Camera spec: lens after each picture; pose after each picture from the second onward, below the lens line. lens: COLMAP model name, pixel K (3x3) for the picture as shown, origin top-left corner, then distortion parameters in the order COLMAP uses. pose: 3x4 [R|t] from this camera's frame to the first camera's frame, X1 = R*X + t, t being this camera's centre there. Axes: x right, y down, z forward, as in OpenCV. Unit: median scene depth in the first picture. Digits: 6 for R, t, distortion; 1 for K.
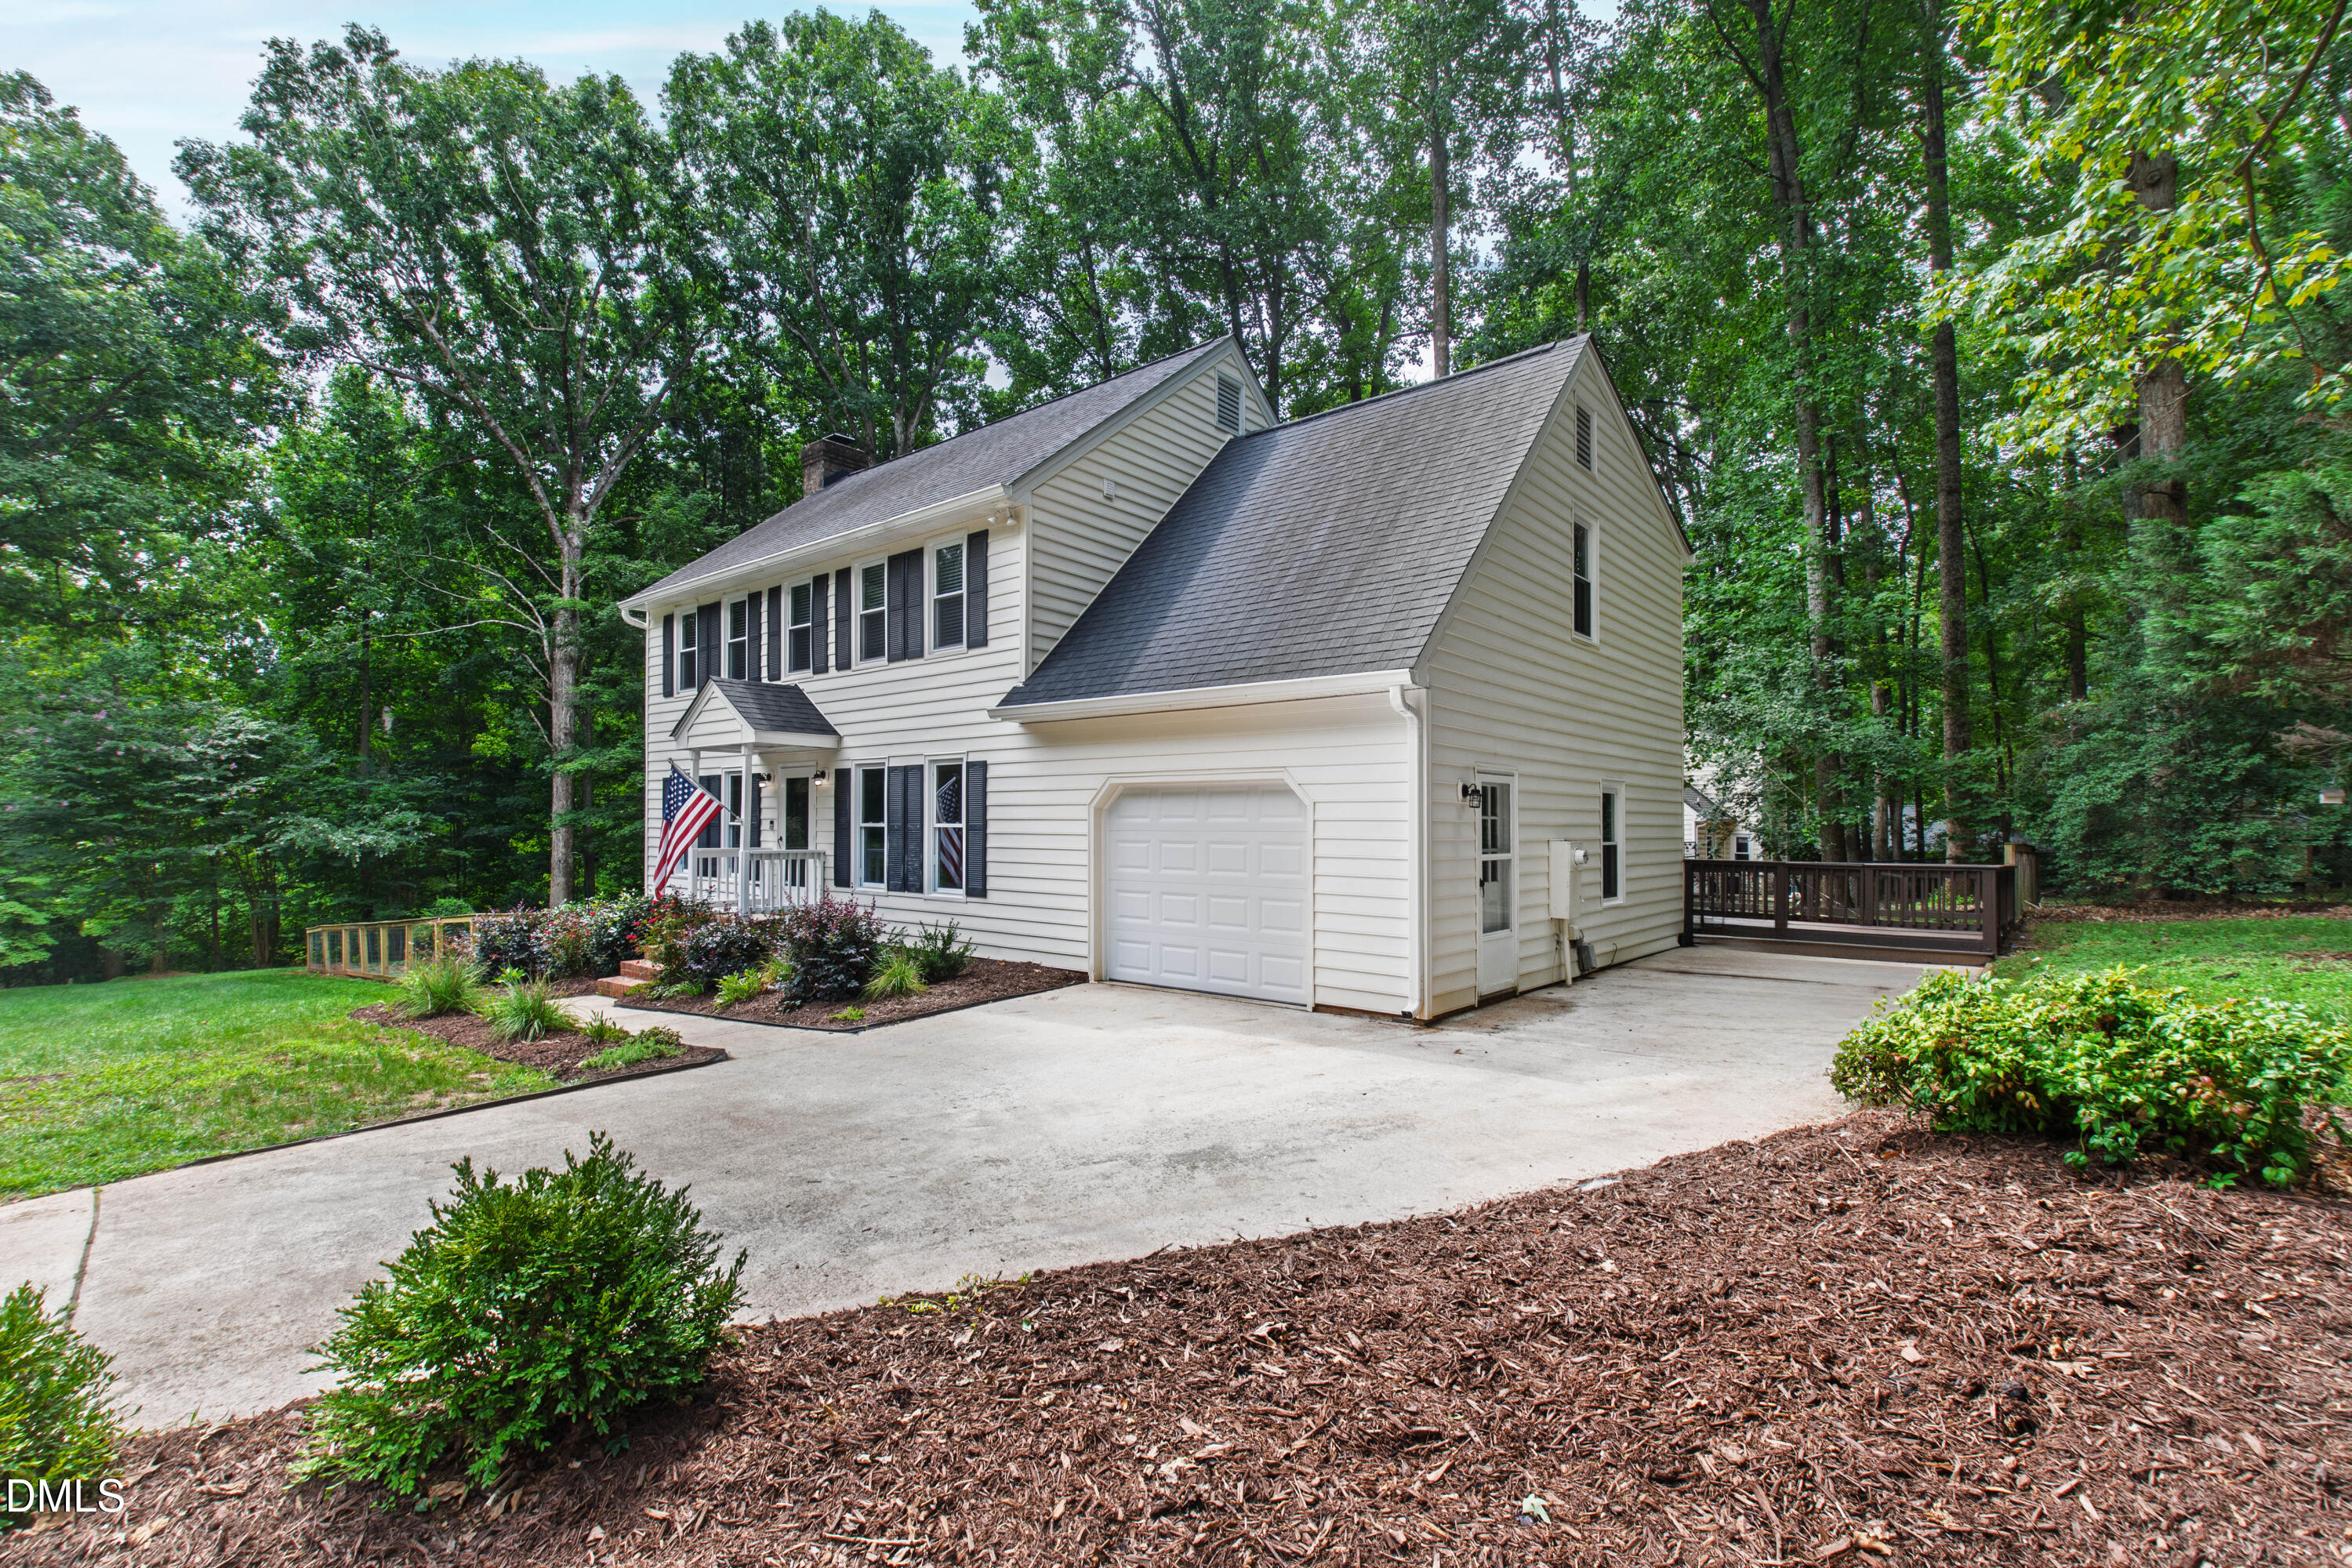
lens RADIAL K [[1031.3, 0, 1196.4], [0, 1031.3, 830.7], [0, 0, 1]] dist [-0.002437, -0.000254]
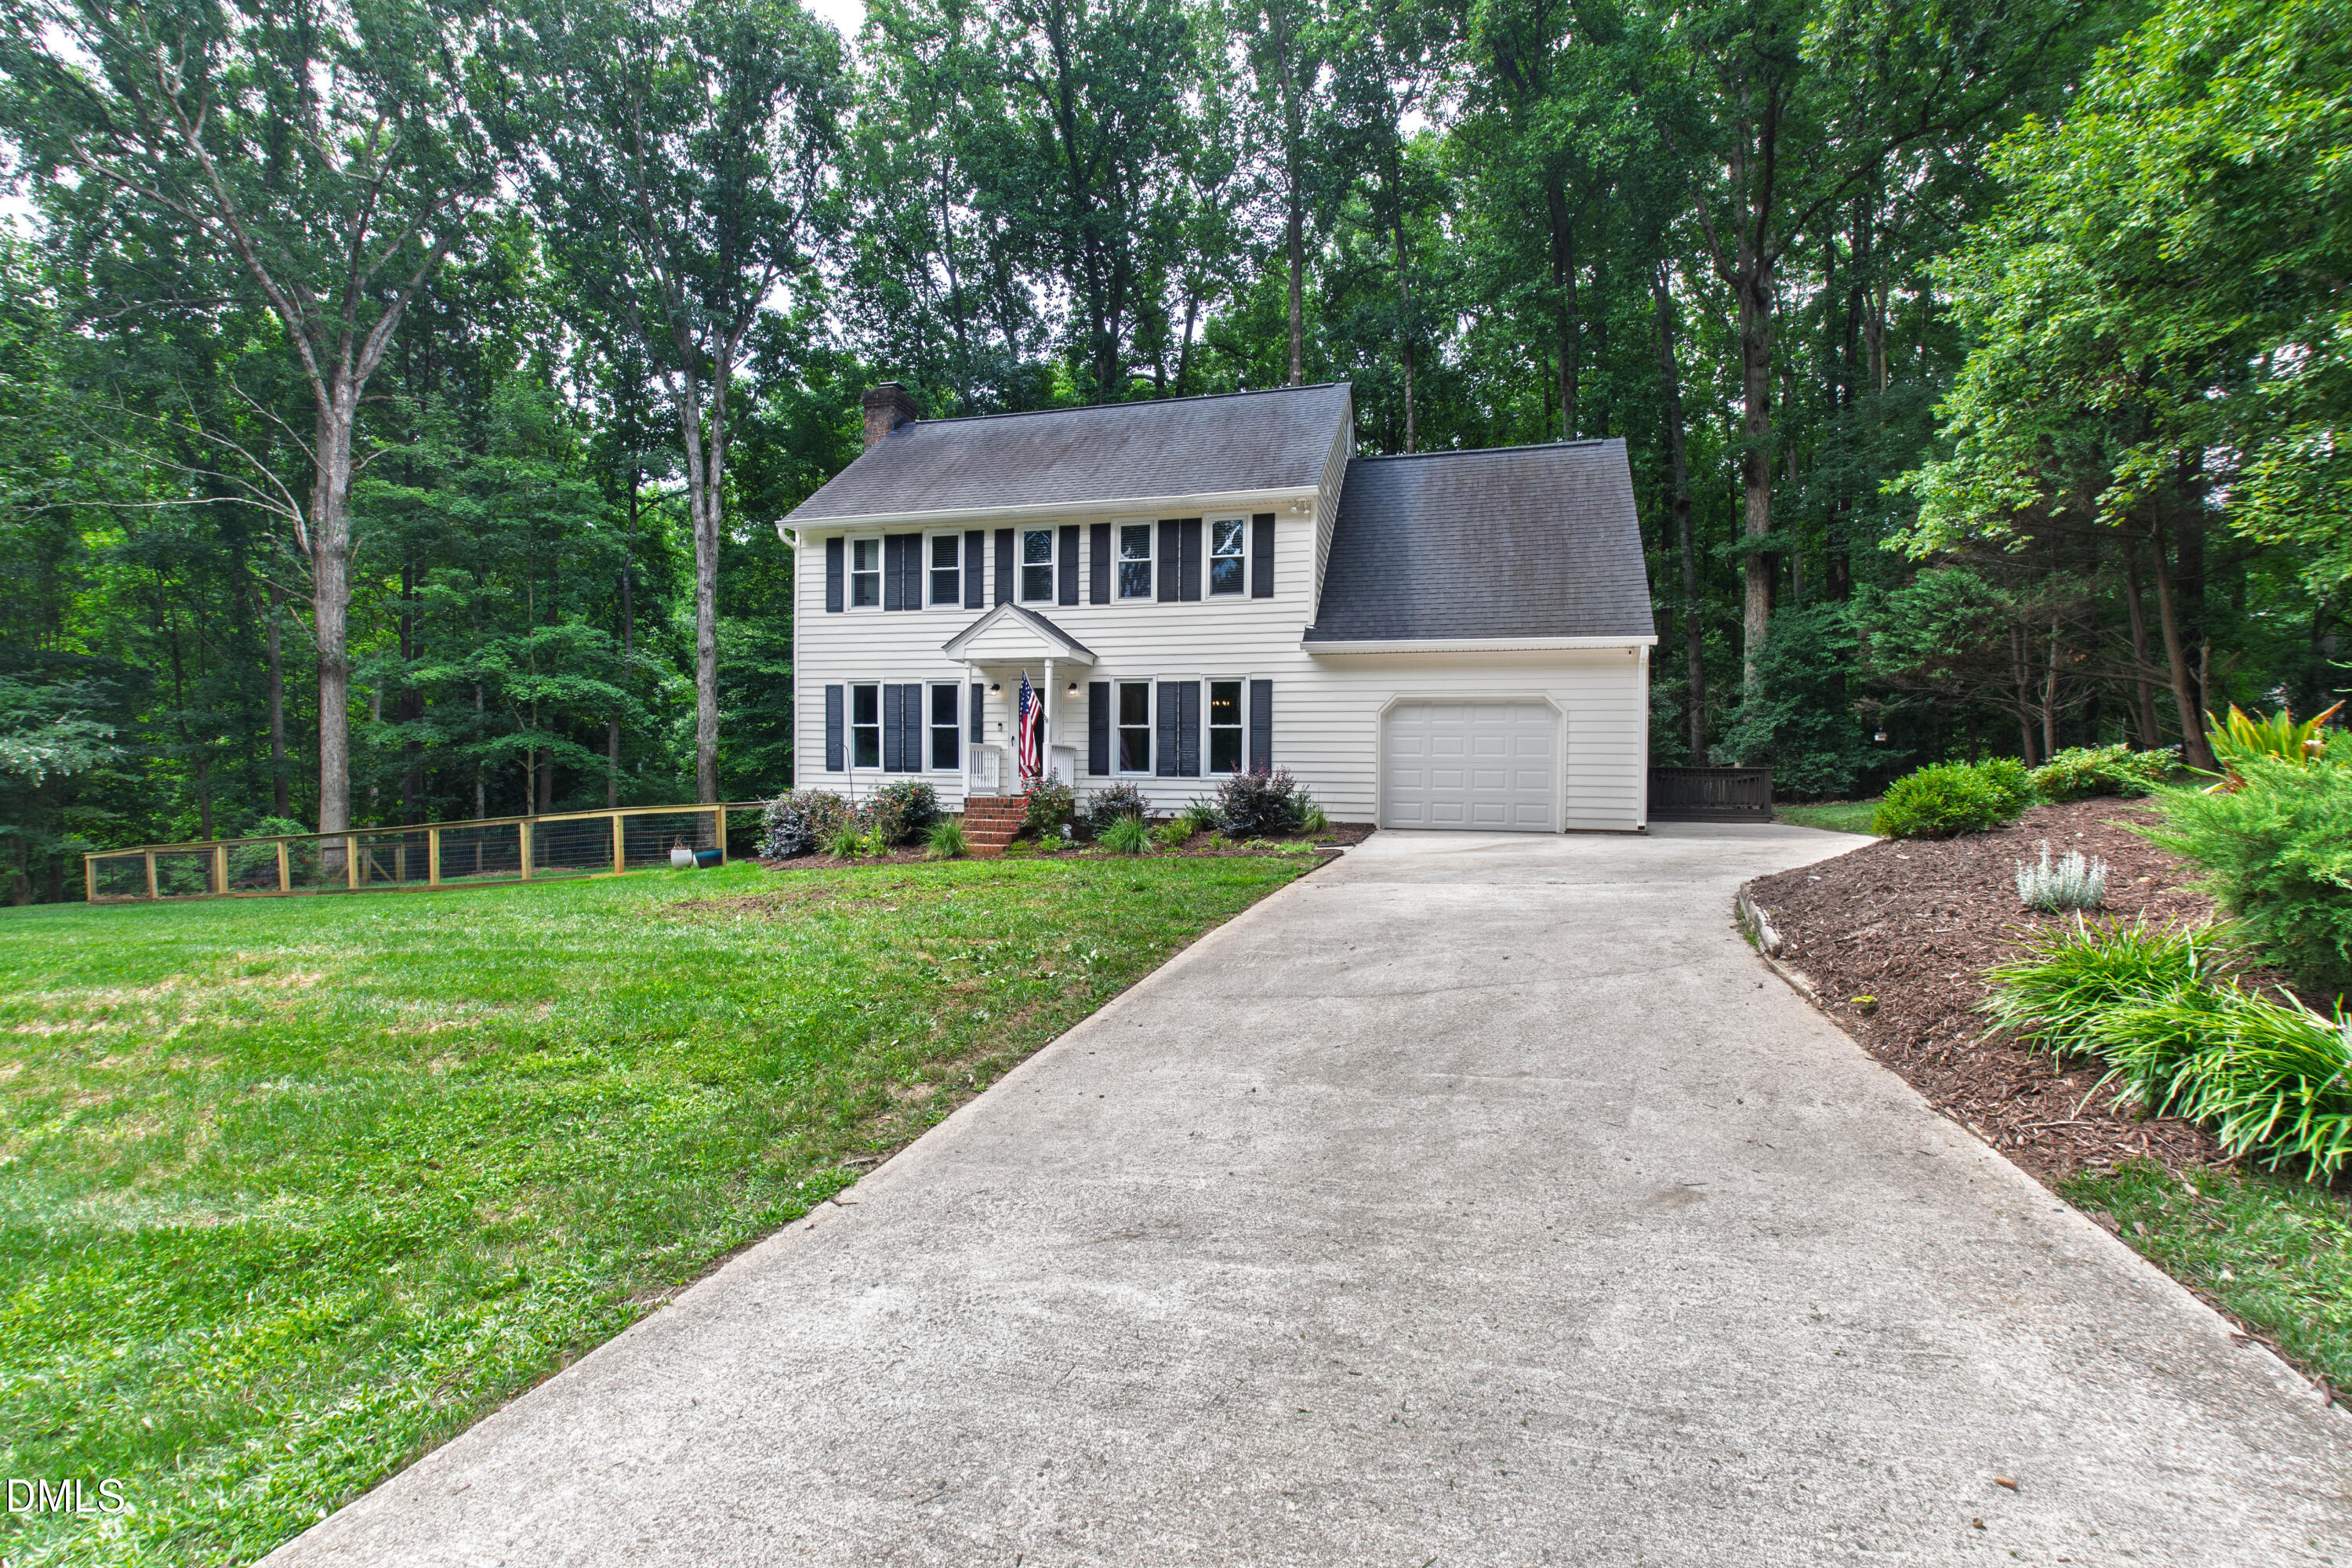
lens RADIAL K [[1031.3, 0, 1188.4], [0, 1031.3, 786.4], [0, 0, 1]] dist [-0.002437, -0.000254]
pose [[0.917146, 0.009543, 0.398438, -0.763833], [-0.008363, 0.999954, -0.004700, 0.074885], [-0.398464, 0.000979, 0.917183, -0.210080]]
